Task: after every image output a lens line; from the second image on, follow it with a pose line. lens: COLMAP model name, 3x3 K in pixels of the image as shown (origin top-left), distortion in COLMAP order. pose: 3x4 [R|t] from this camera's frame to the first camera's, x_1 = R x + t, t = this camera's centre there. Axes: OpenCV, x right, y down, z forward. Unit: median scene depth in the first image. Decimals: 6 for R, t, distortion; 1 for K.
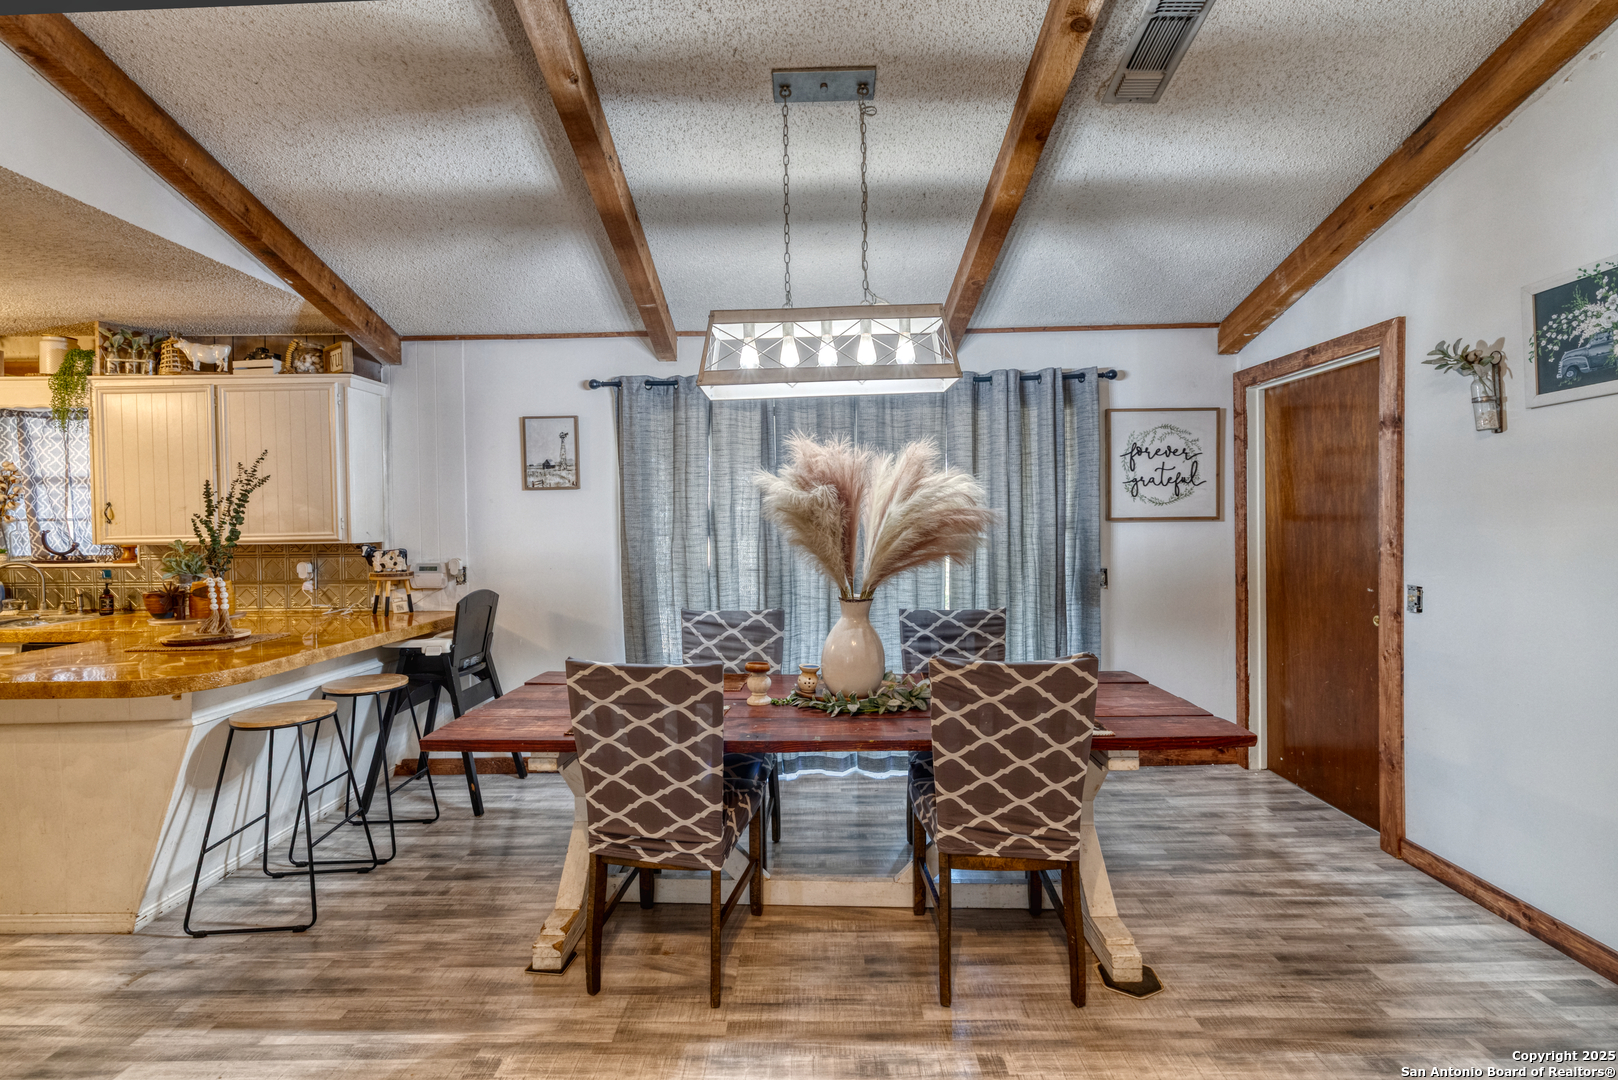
lens RADIAL K [[711.5, 0, 814.7], [0, 711.5, 531.1], [0, 0, 1]] dist [0.000539, -0.001039]
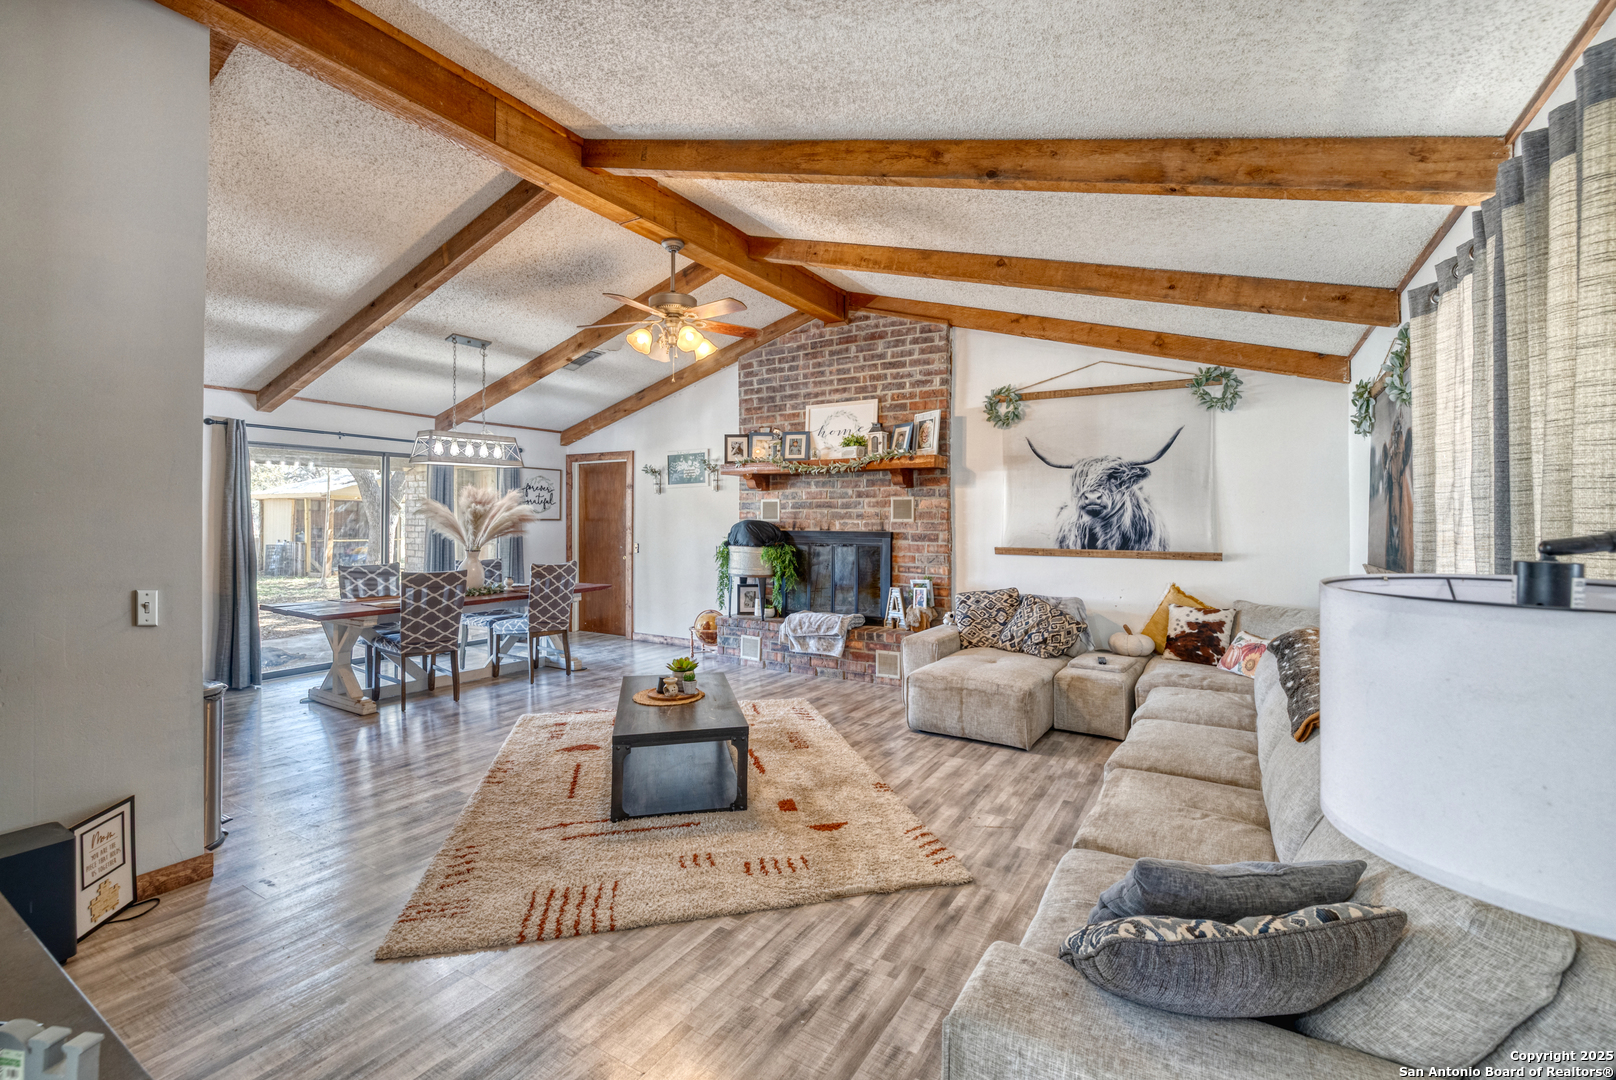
lens RADIAL K [[702.0, 0, 806.2], [0, 702.0, 517.7], [0, 0, 1]] dist [0.000897, -0.000868]
pose [[0.516429, 0.015899, 0.856183, -1.032001], [0.005028, 0.999754, -0.021598, 0.029629], [-0.856316, 0.015458, 0.516222, -0.883524]]
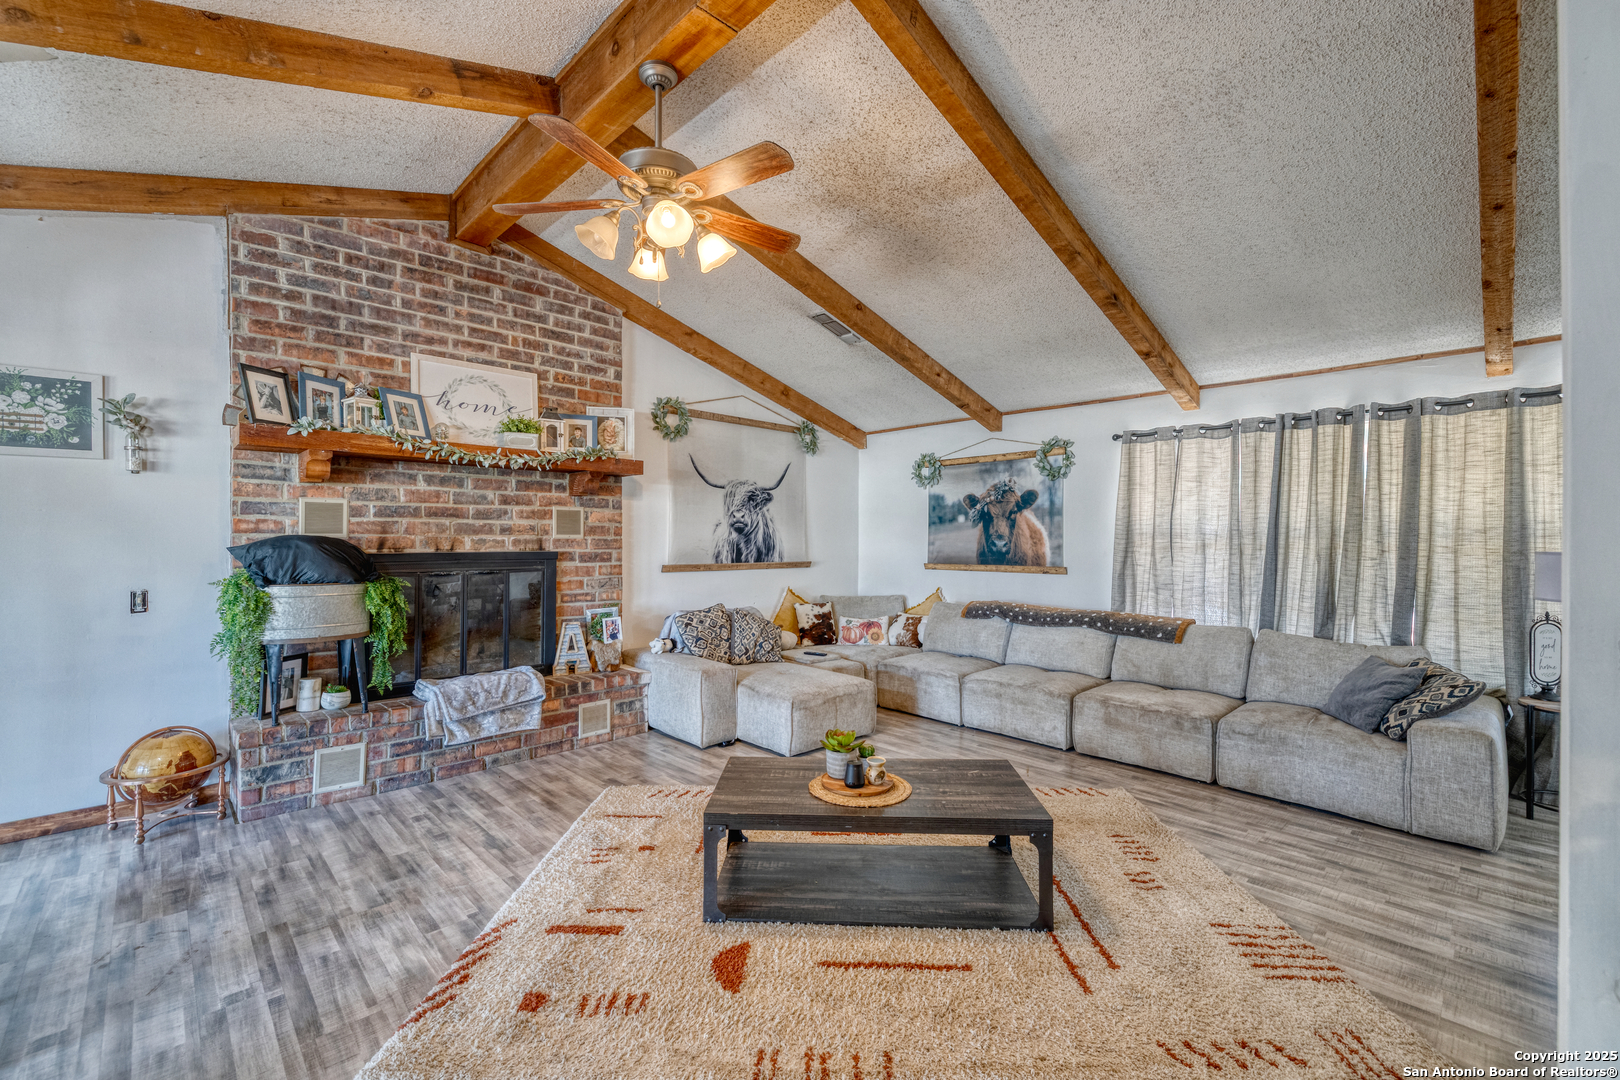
lens RADIAL K [[683.2, 0, 813.4], [0, 683.2, 535.8], [0, 0, 1]] dist [-0.000329, 0.000232]
pose [[-0.703433, 0.010935, 0.710678, -0.690865], [0.015507, 0.999880, -0.000036, 0.004732], [-0.710592, 0.010995, -0.703518, 0.473581]]
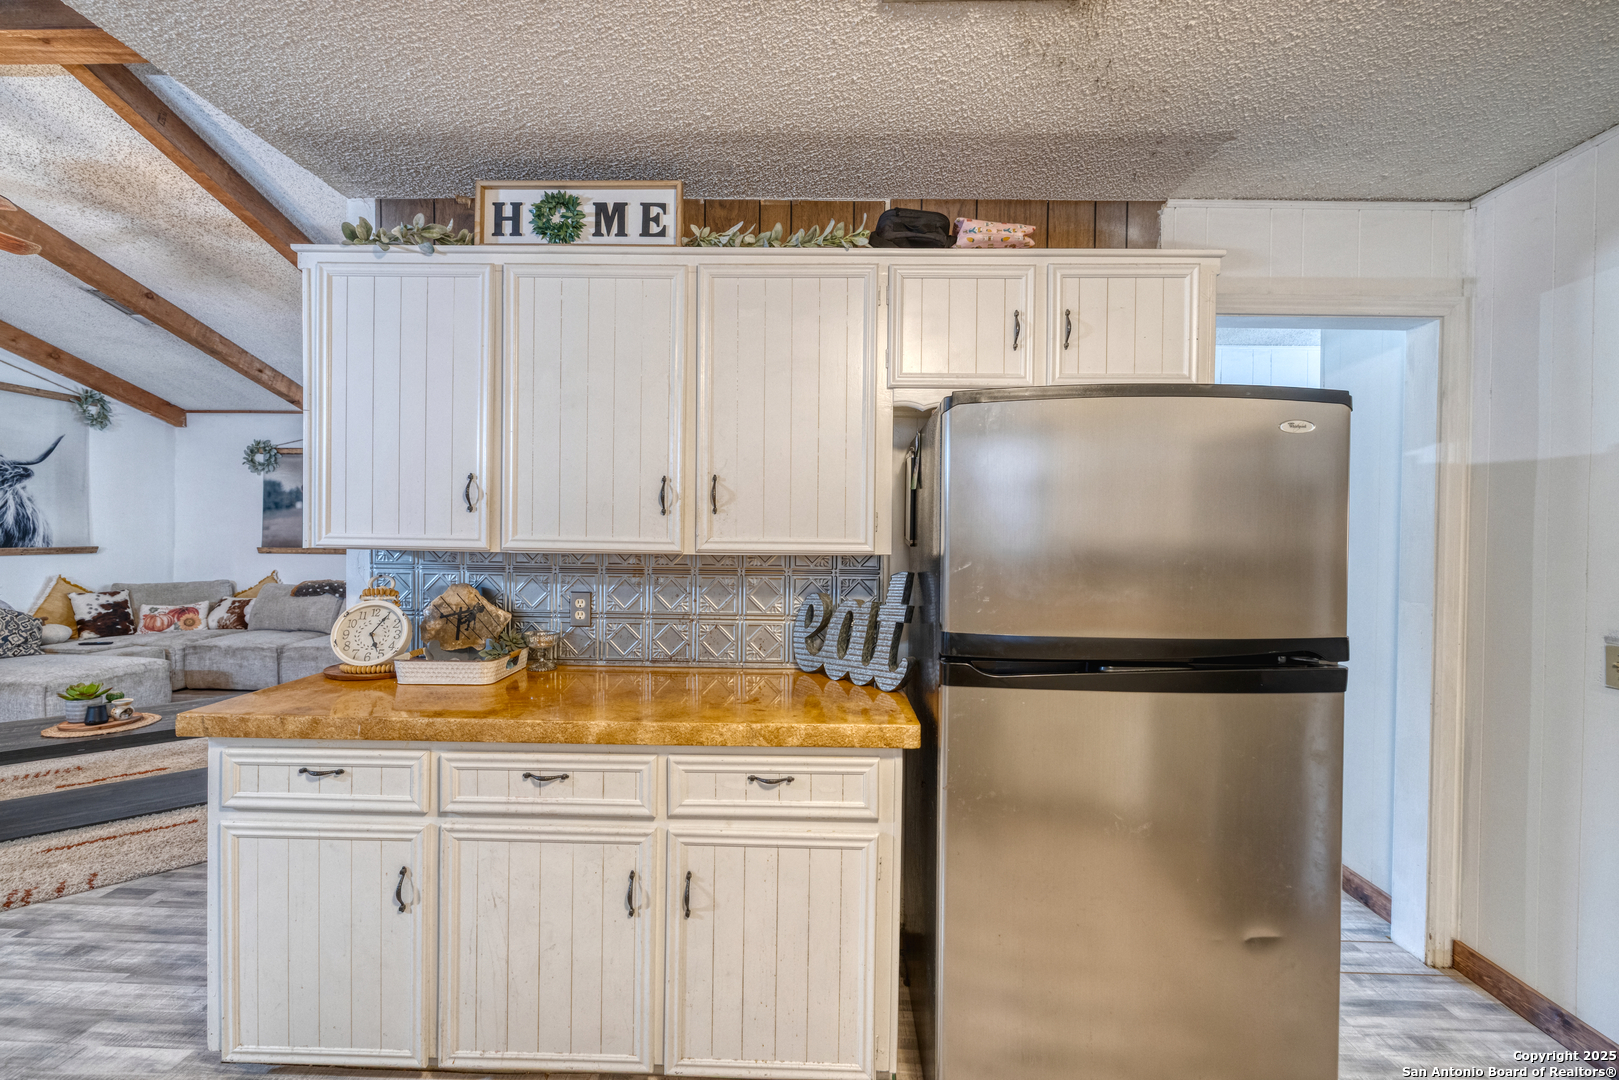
lens RADIAL K [[682.8, 0, 810.3], [0, 682.8, 534.9], [0, 0, 1]] dist [-0.000329, 0.000232]
pose [[-0.999525, -0.004900, 0.030422, -1.180389], [-0.004260, 0.999769, 0.021060, 0.002869], [-0.030519, 0.020921, -0.999315, 0.804316]]
